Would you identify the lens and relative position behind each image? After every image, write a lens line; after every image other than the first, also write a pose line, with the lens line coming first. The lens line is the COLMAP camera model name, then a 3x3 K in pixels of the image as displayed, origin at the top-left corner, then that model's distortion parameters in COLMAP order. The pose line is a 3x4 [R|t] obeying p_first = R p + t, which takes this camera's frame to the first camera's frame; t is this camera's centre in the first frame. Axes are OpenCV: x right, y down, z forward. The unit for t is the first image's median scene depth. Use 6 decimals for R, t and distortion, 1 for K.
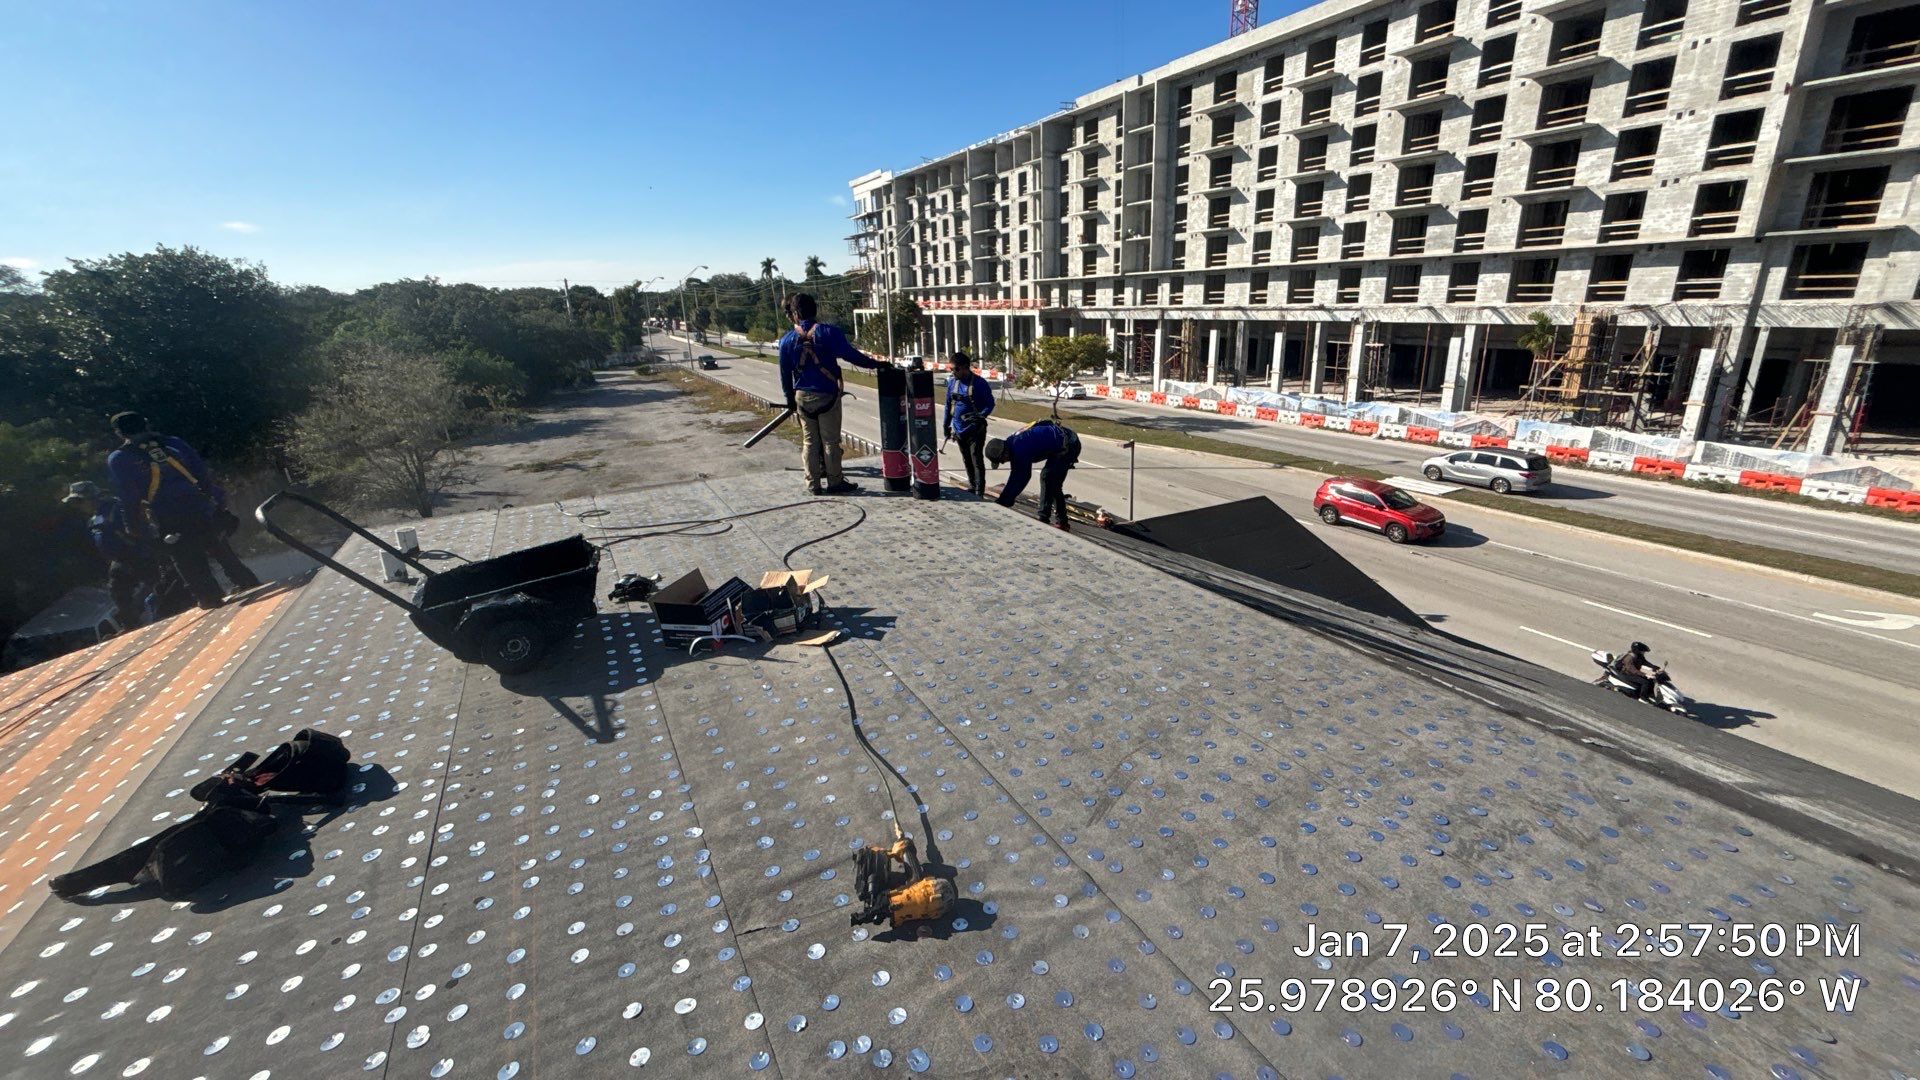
lens RADIAL K [[1364.3, 0, 960.0], [0, 1364.3, 540.0], [0, 0, 1]] dist [0.009607, -0.039546]
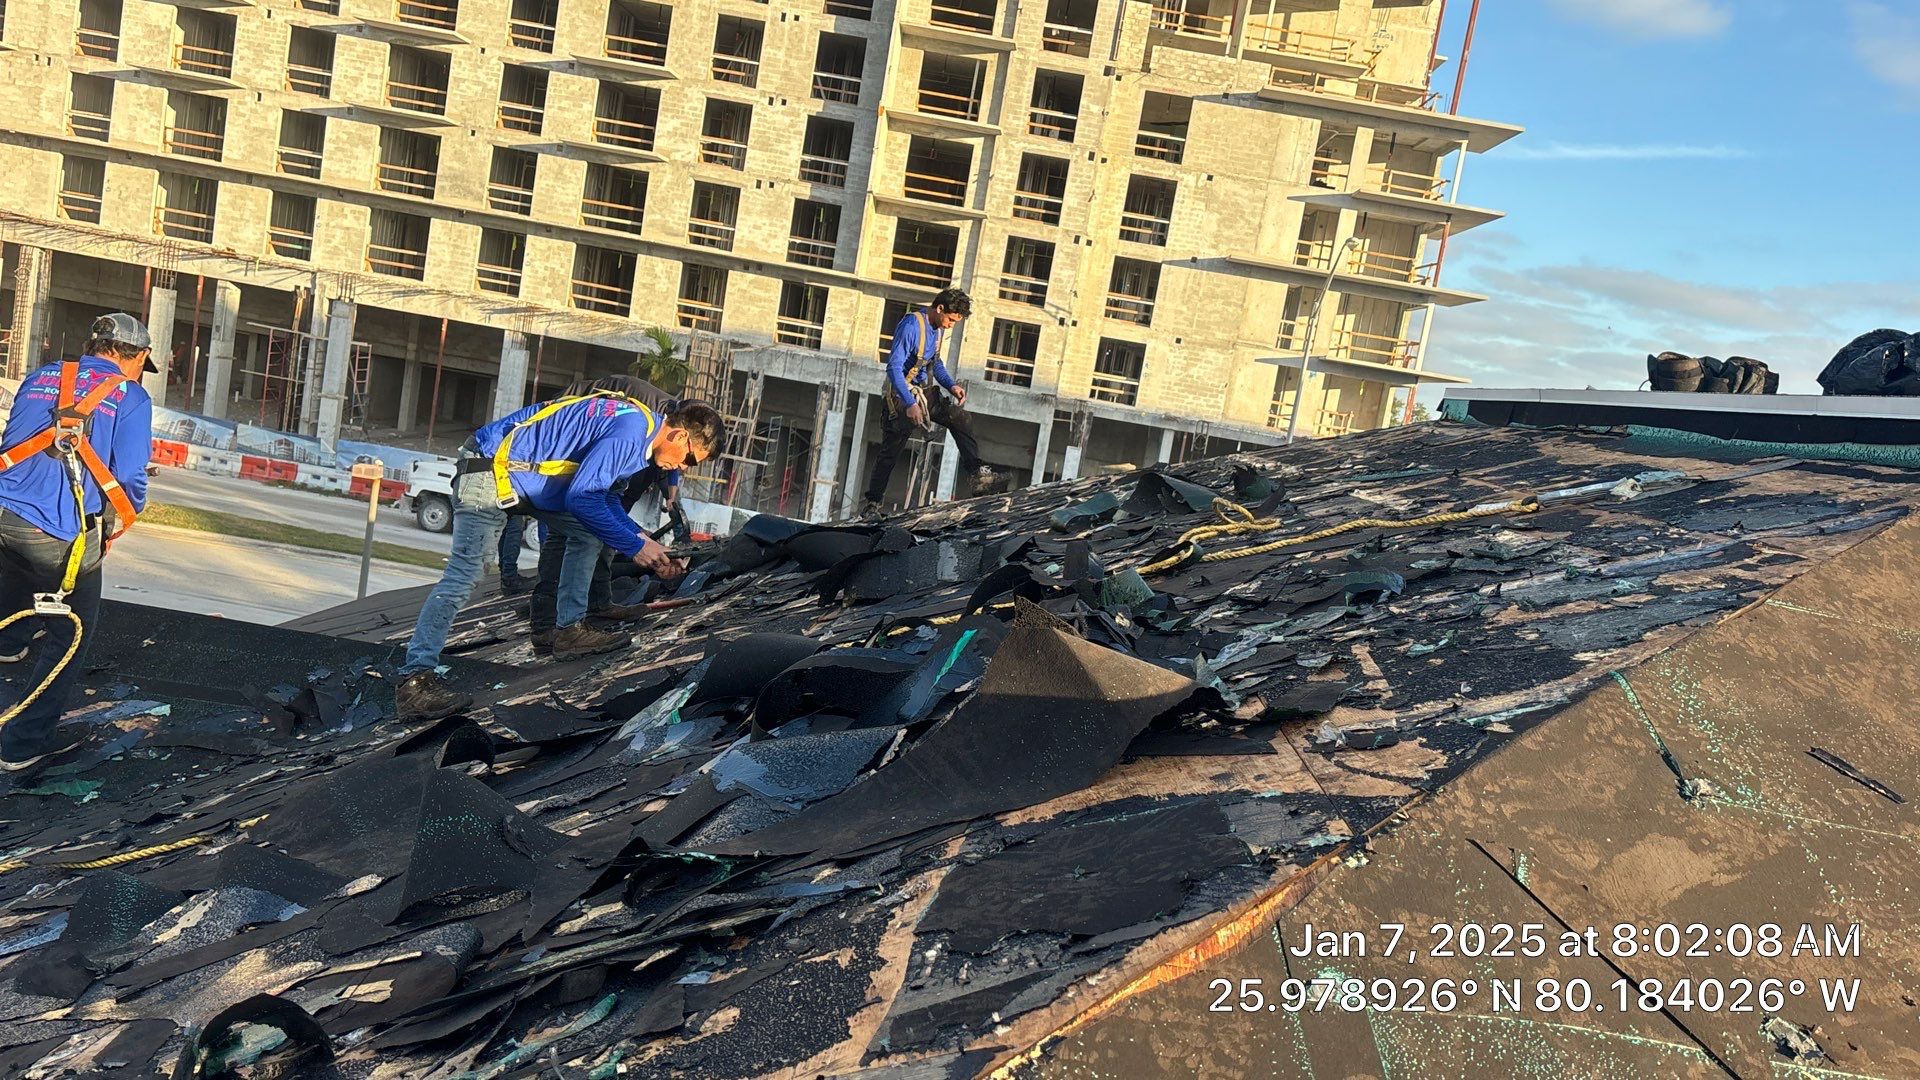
lens RADIAL K [[1364.3, 0, 960.0], [0, 1364.3, 540.0], [0, 0, 1]] dist [0.009607, -0.039546]
pose [[0.293258, -0.056763, 0.954347, -0.183189], [-0.009987, 0.997999, 0.062429, -0.100159], [-0.955981, -0.027839, 0.292105, 0.601066]]
